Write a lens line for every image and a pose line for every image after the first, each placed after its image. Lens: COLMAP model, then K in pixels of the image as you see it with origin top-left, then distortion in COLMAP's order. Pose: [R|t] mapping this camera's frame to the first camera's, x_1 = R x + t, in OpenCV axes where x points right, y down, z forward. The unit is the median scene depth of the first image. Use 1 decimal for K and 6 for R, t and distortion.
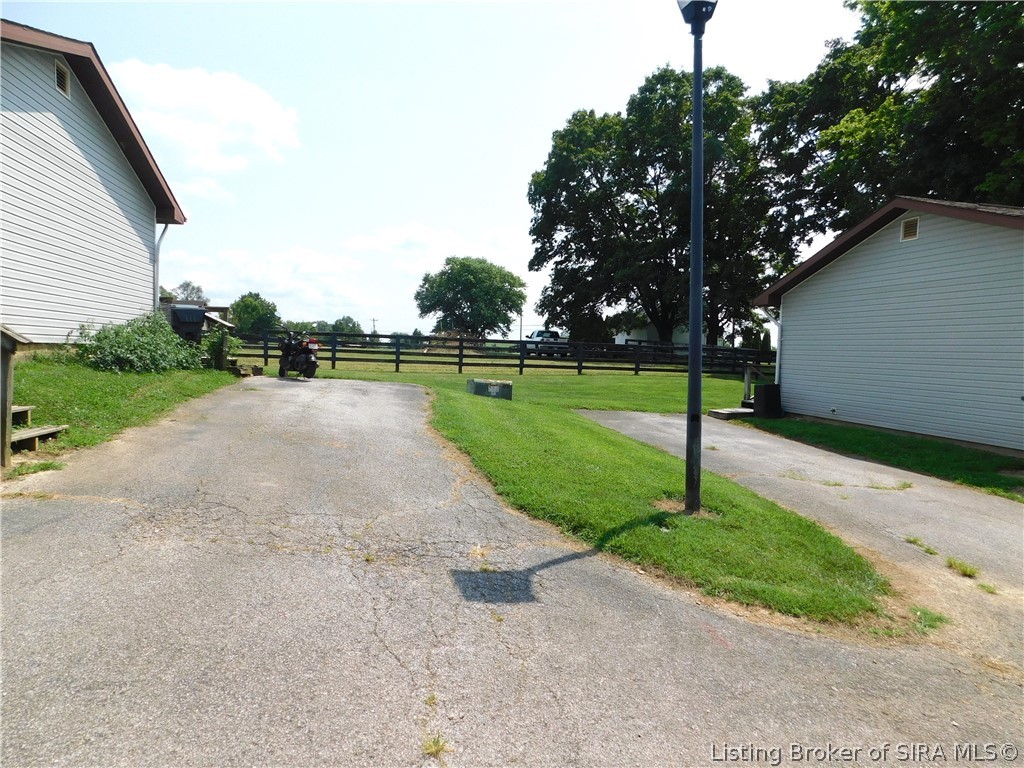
lens RADIAL K [[676.0, 0, 514.7], [0, 676.0, 389.9], [0, 0, 1]] dist [-0.064097, 0.054938]
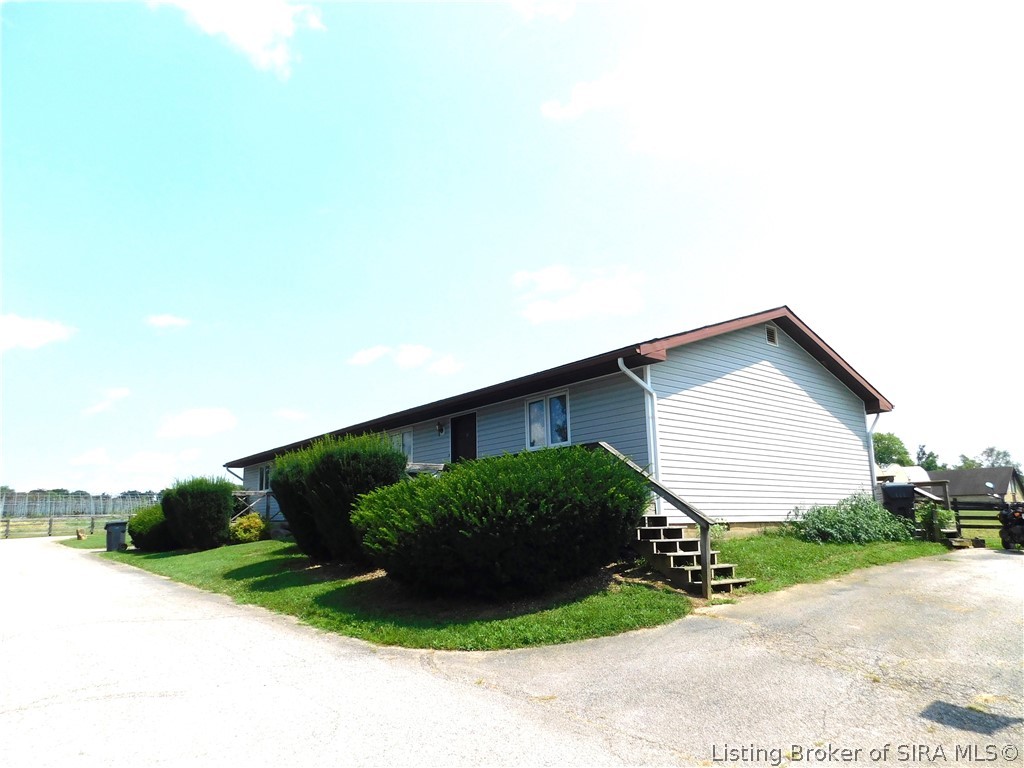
lens RADIAL K [[676.0, 0, 519.0], [0, 676.0, 380.6], [0, 0, 1]] dist [-0.064097, 0.054938]
pose [[0.473824, -0.207022, -0.855940, 0.270163], [-0.031139, 0.967428, -0.251225, 0.010630], [0.880069, 0.145690, 0.451944, -0.121901]]
